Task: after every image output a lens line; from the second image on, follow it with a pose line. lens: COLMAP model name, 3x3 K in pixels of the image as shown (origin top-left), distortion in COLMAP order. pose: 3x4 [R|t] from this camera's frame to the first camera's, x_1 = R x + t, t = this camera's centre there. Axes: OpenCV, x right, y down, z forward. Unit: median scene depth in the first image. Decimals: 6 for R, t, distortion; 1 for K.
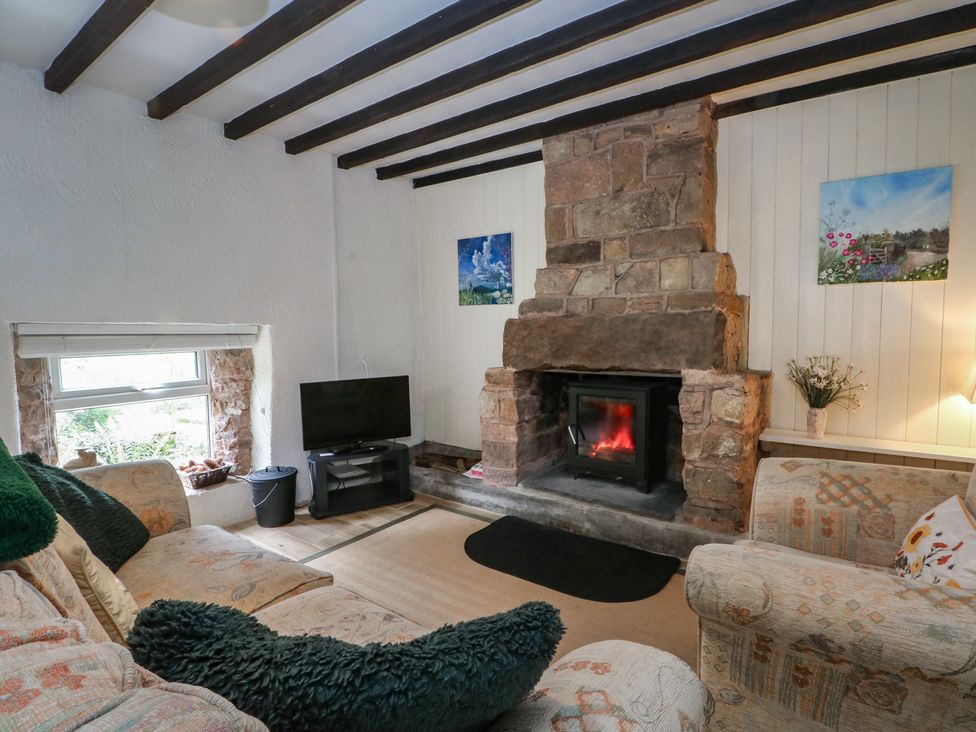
lens RADIAL K [[522.6, 0, 488.0], [0, 522.6, 366.0], [0, 0, 1]] dist [0.000134, -0.012282]
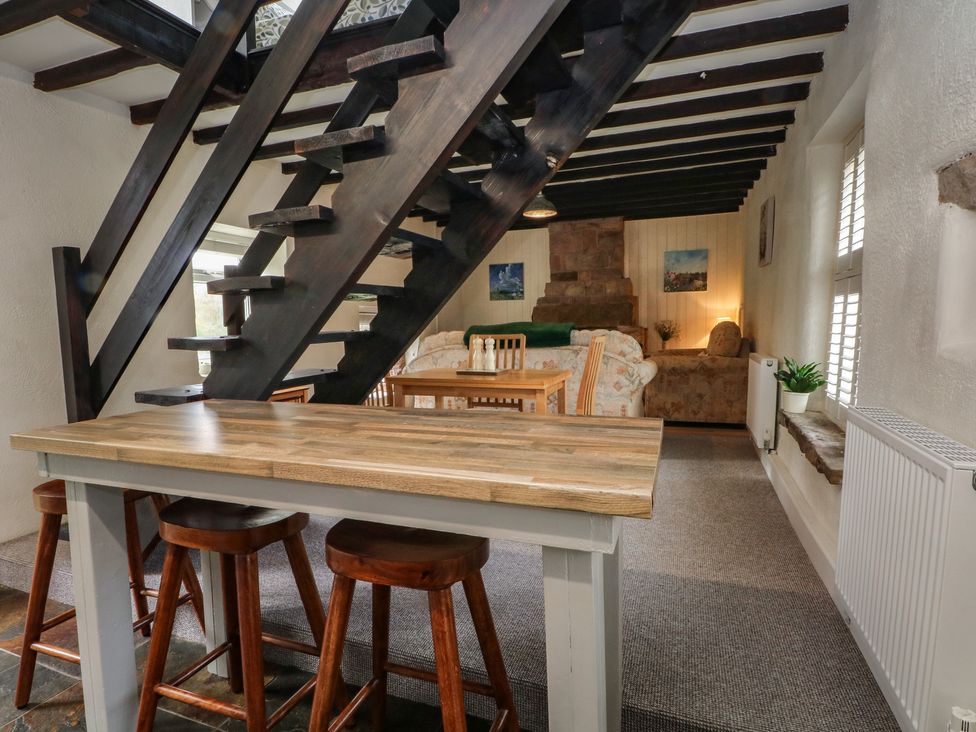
lens RADIAL K [[522.6, 0, 488.0], [0, 522.6, 366.0], [0, 0, 1]] dist [0.000134, -0.012282]
pose [[0.963865, -0.032553, 0.264395, -0.788992], [0.029732, 0.999450, 0.014665, 0.125888], [-0.264727, -0.006275, 0.964303, -1.102797]]
